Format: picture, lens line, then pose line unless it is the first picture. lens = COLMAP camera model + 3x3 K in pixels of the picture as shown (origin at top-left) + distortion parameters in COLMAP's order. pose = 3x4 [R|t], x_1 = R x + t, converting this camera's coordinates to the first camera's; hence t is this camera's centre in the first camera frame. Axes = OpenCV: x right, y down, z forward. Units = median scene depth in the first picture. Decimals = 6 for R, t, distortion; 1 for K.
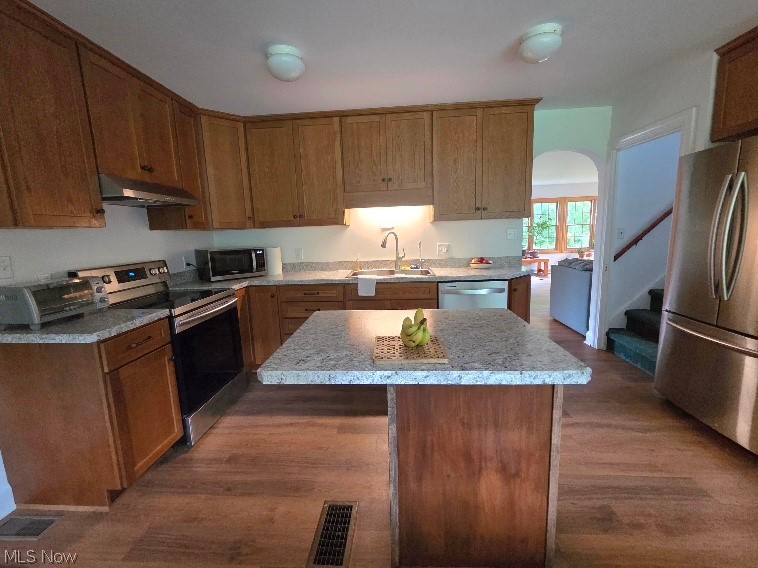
lens RADIAL K [[329.1, 0, 374.9], [0, 329.1, 283.2], [0, 0, 1]] dist [-0.000951, -0.000350]
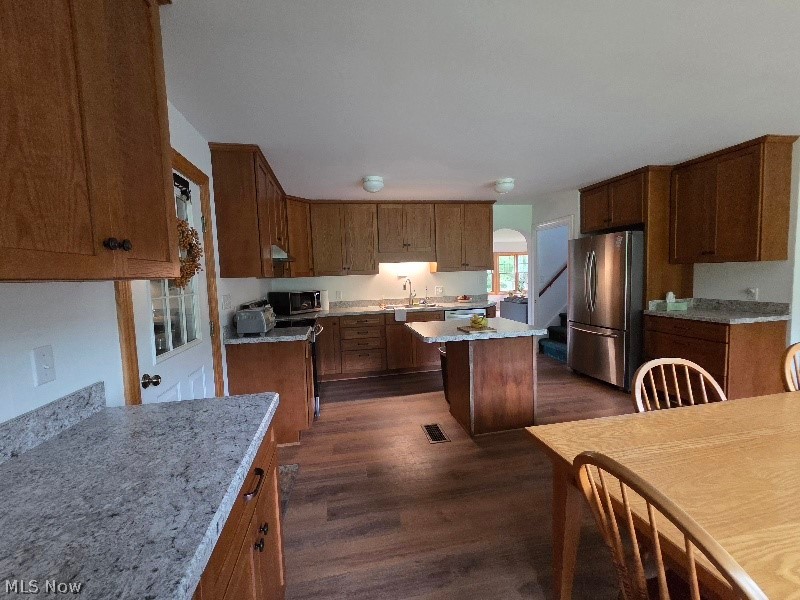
lens RADIAL K [[327.6, 0, 396.0], [0, 327.6, 297.9], [0, 0, 1]] dist [0.000526, -0.000069]
pose [[0.969975, -0.015274, 0.242725, -0.390765], [0.038294, 0.995168, -0.090408, 0.065070], [-0.240171, 0.096989, 0.965873, -0.433799]]
